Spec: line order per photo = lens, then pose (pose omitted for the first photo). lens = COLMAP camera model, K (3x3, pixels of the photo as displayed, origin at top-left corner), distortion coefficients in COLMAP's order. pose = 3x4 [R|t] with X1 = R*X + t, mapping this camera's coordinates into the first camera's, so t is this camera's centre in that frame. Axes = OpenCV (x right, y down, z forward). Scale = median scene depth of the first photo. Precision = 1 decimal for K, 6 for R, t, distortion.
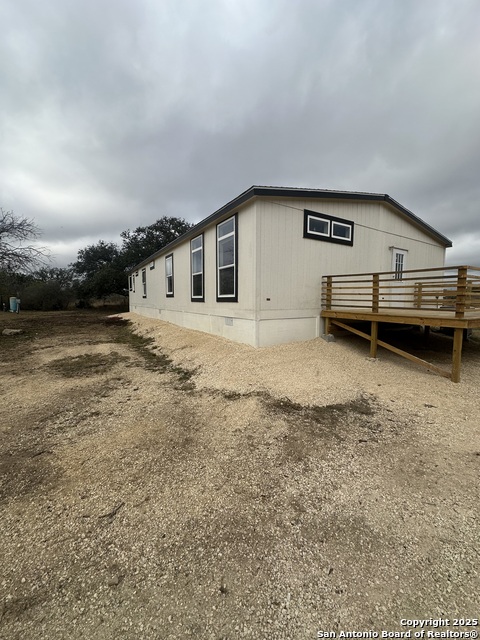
lens RADIAL K [[254.1, 0, 241.0], [0, 254.1, 316.8], [0, 0, 1]] dist [-0.001129, 0.000469]
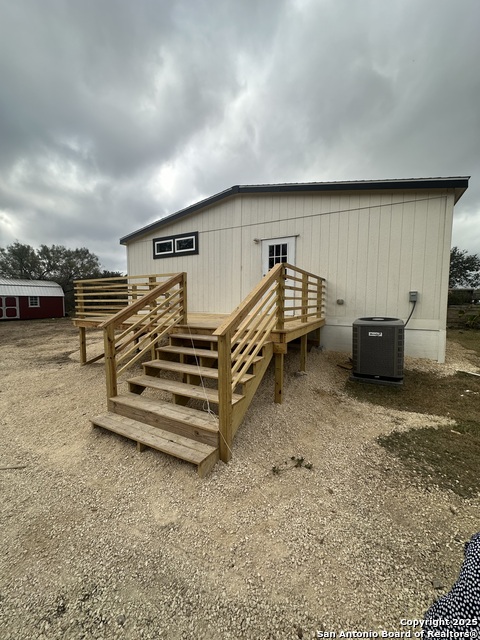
lens RADIAL K [[254.1, 0, 240.1], [0, 254.1, 319.5], [0, 0, 1]] dist [-0.001129, 0.000469]
pose [[0.491986, 0.053563, -0.868954, 1.562965], [-0.066828, 0.997484, 0.023649, -0.045308], [0.868035, 0.046435, 0.494327, 0.682721]]
